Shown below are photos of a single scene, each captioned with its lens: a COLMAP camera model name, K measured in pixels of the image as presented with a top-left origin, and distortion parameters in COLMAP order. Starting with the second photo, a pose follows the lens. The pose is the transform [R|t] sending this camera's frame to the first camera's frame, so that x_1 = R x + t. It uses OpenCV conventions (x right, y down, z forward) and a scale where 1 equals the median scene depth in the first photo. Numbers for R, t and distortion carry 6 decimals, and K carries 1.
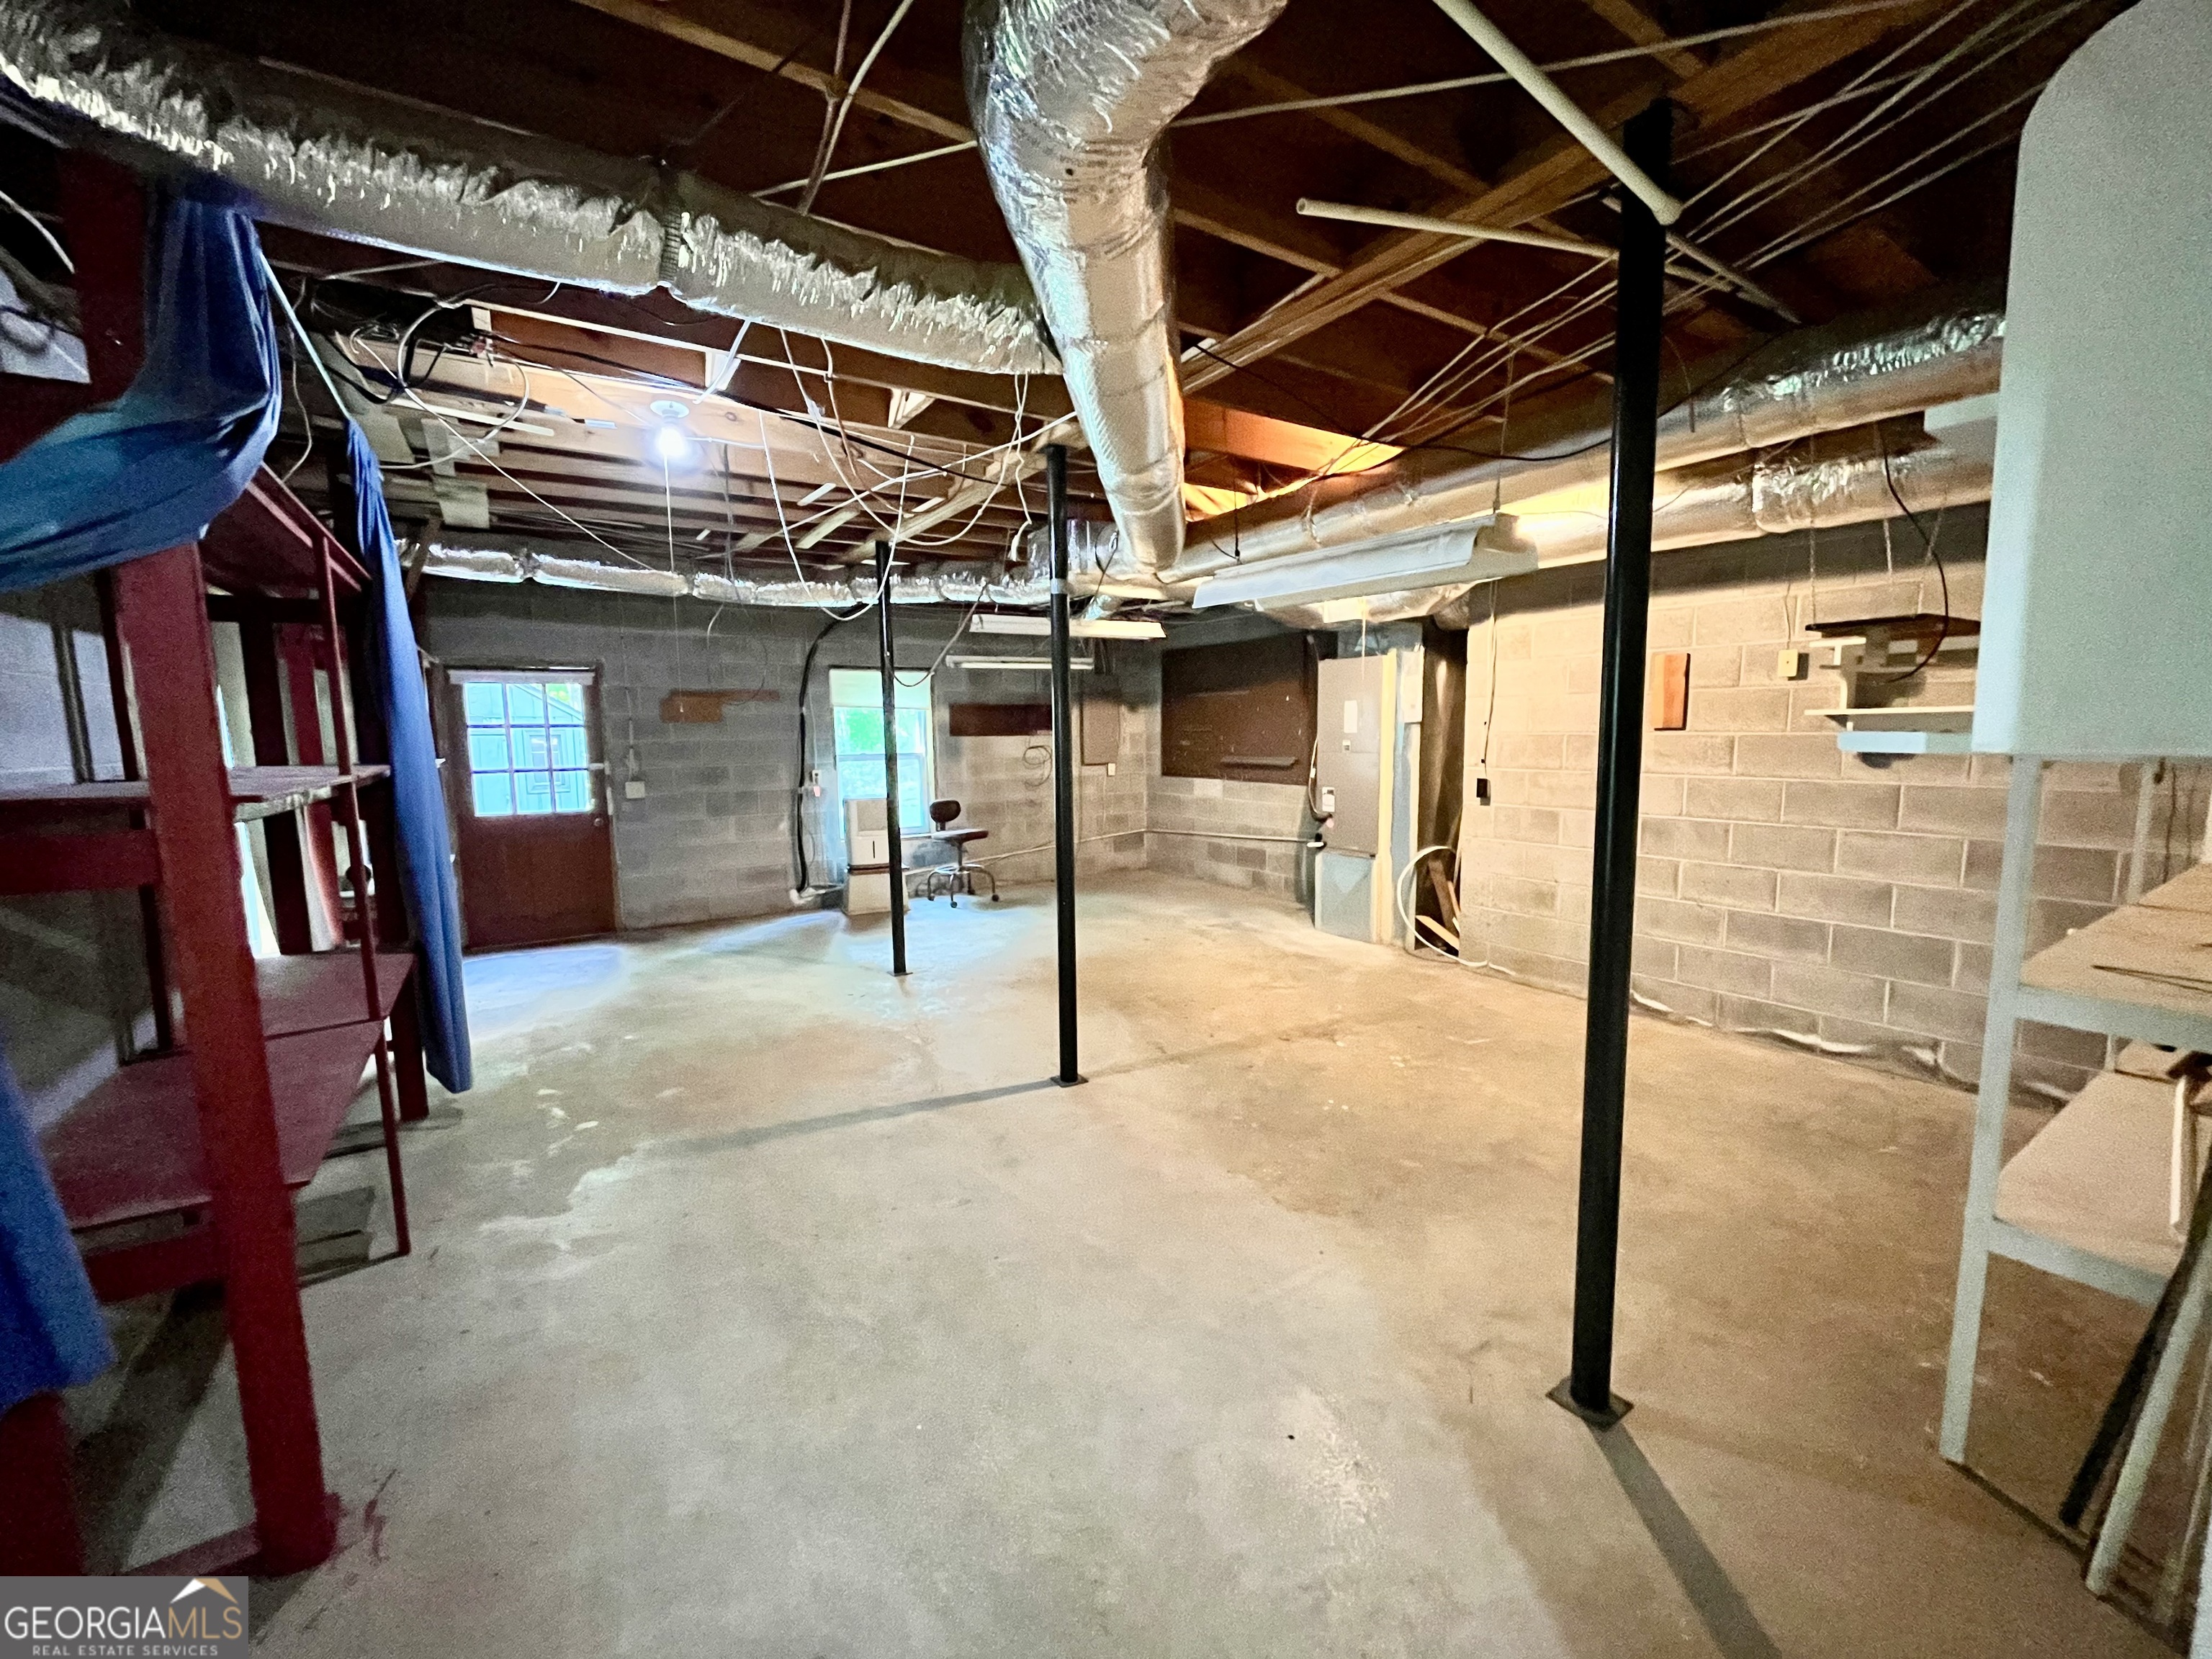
lens RADIAL K [[893.6, 0, 1101.8], [0, 893.6, 831.3], [0, 0, 1]] dist [-0.001233, -0.000958]
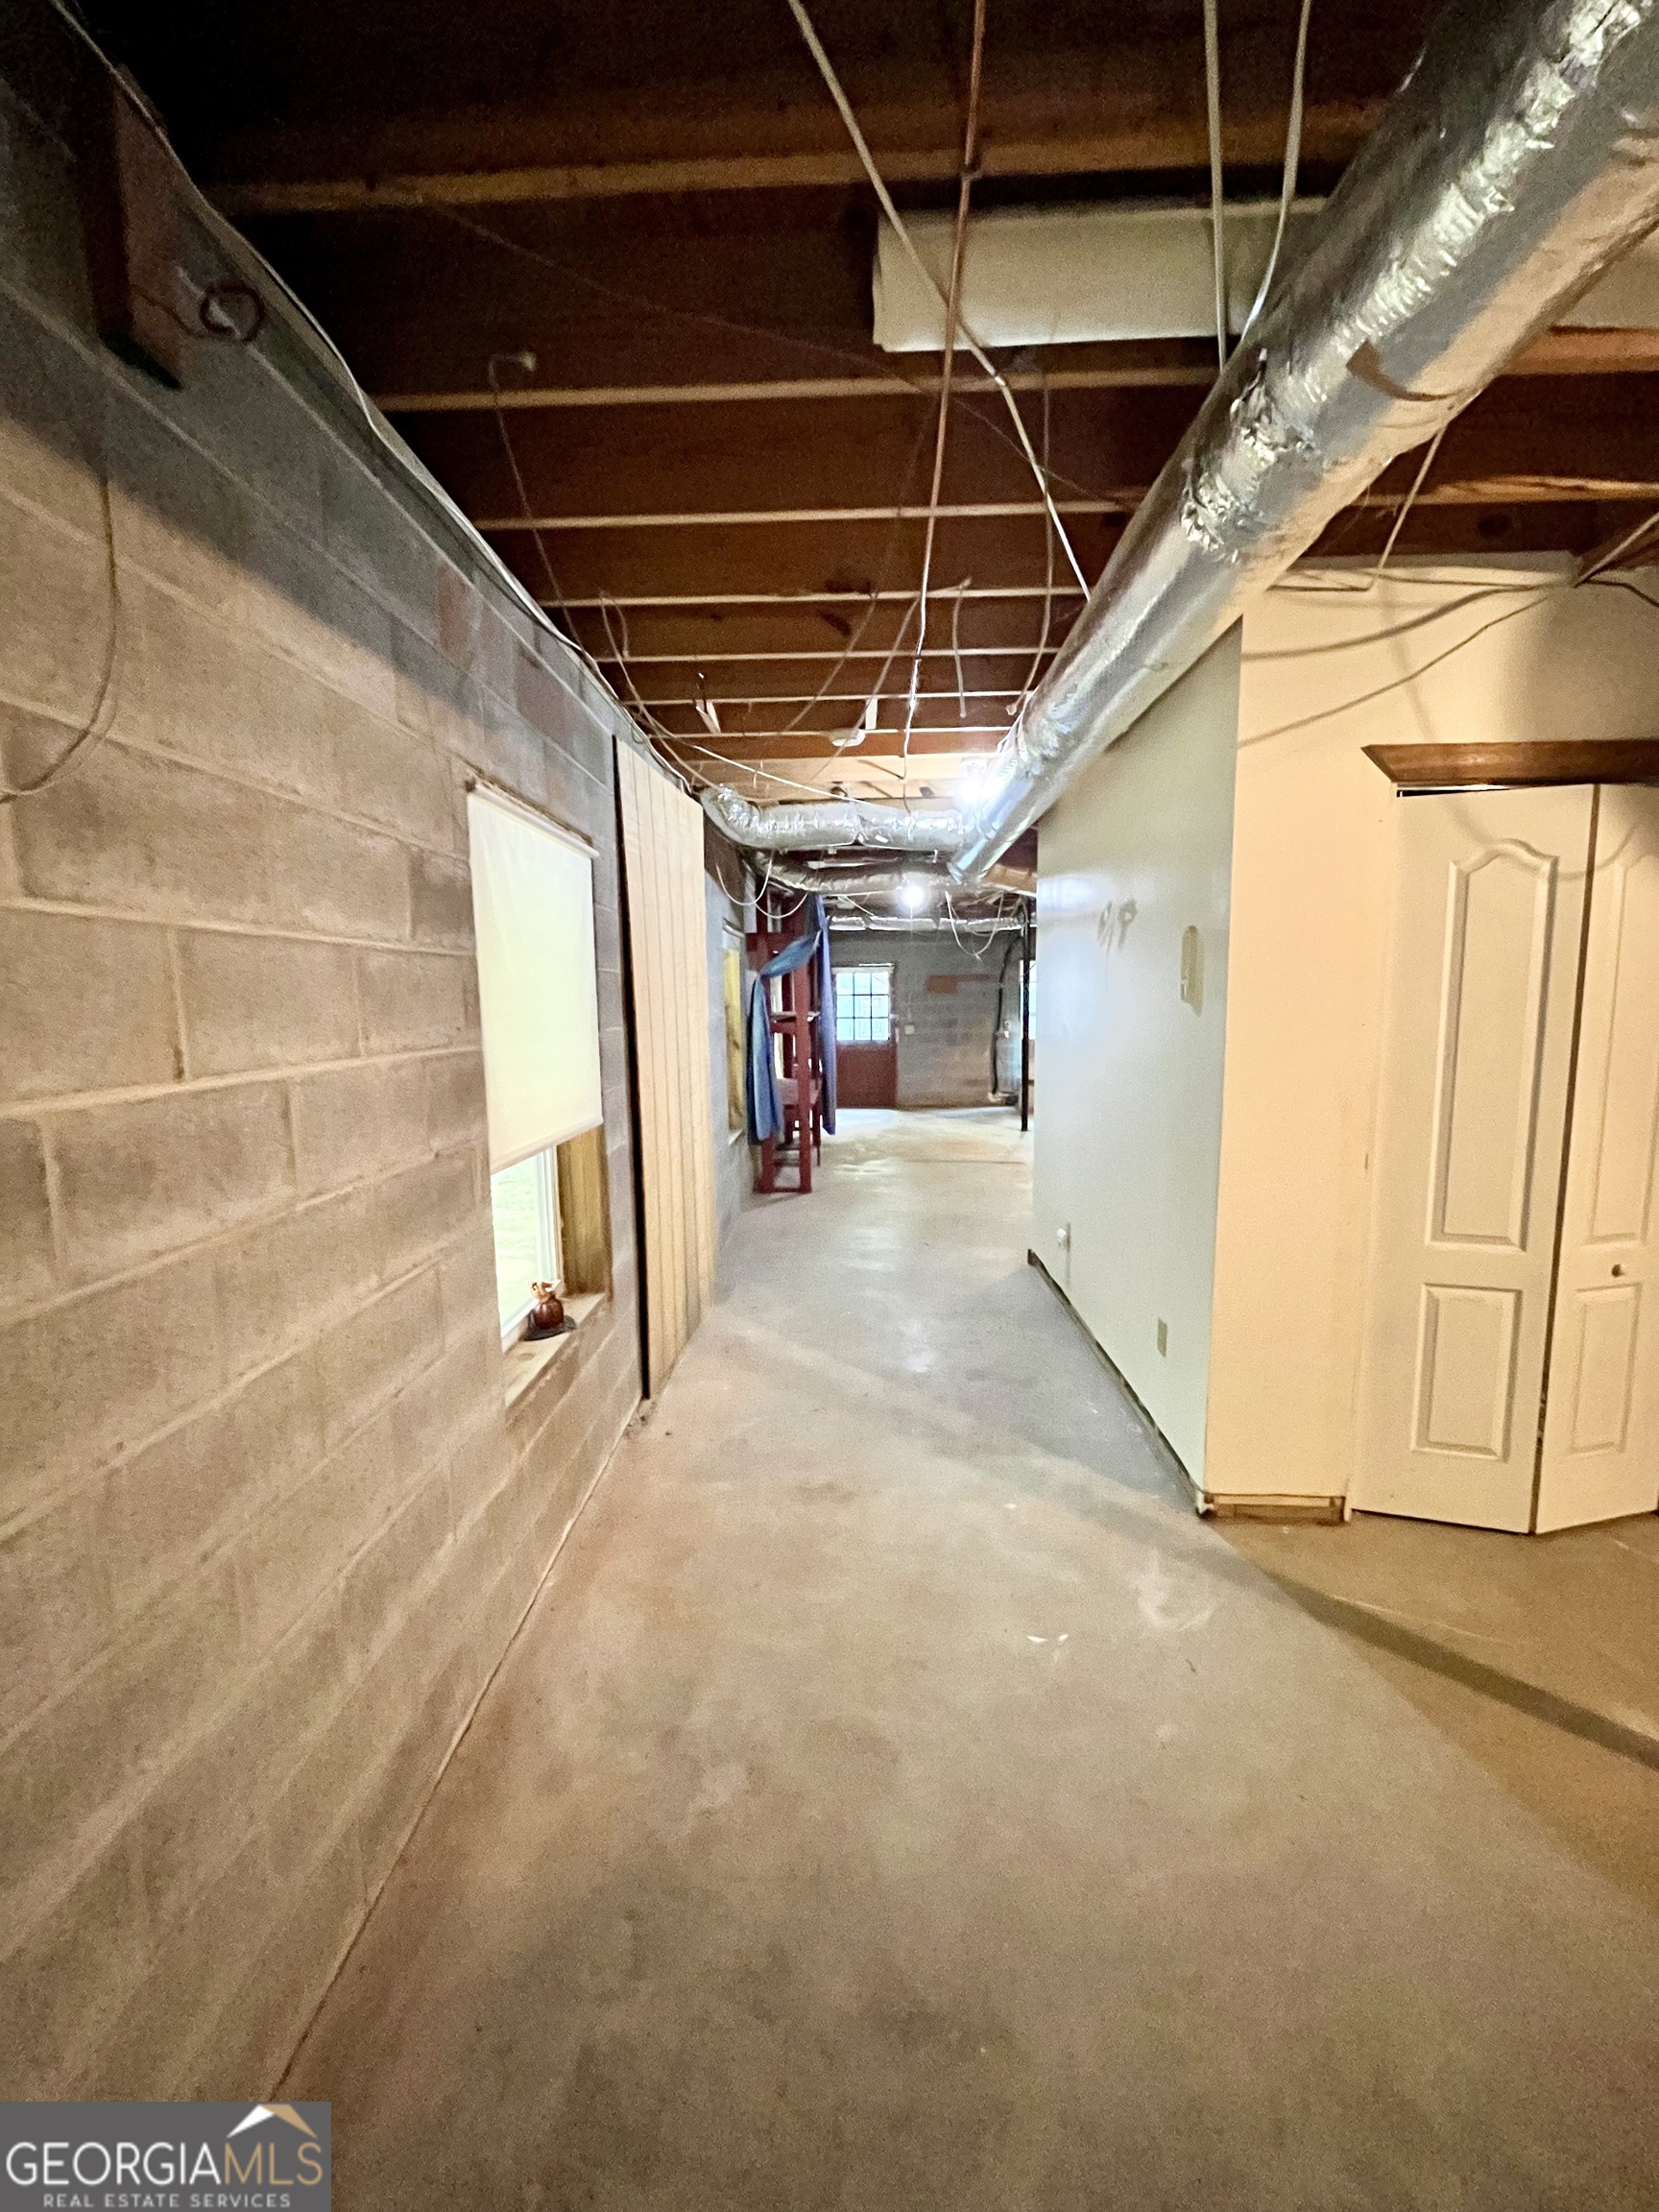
lens RADIAL K [[893.6, 0, 823.9], [0, 893.6, 1106.9], [0, 0, 1]] dist [-0.001233, -0.000958]
pose [[0.818041, 0.073871, -0.570396, 0.385162], [-0.065152, 0.997236, 0.035711, 0.056326], [0.571458, 0.007950, 0.820593, -0.596664]]
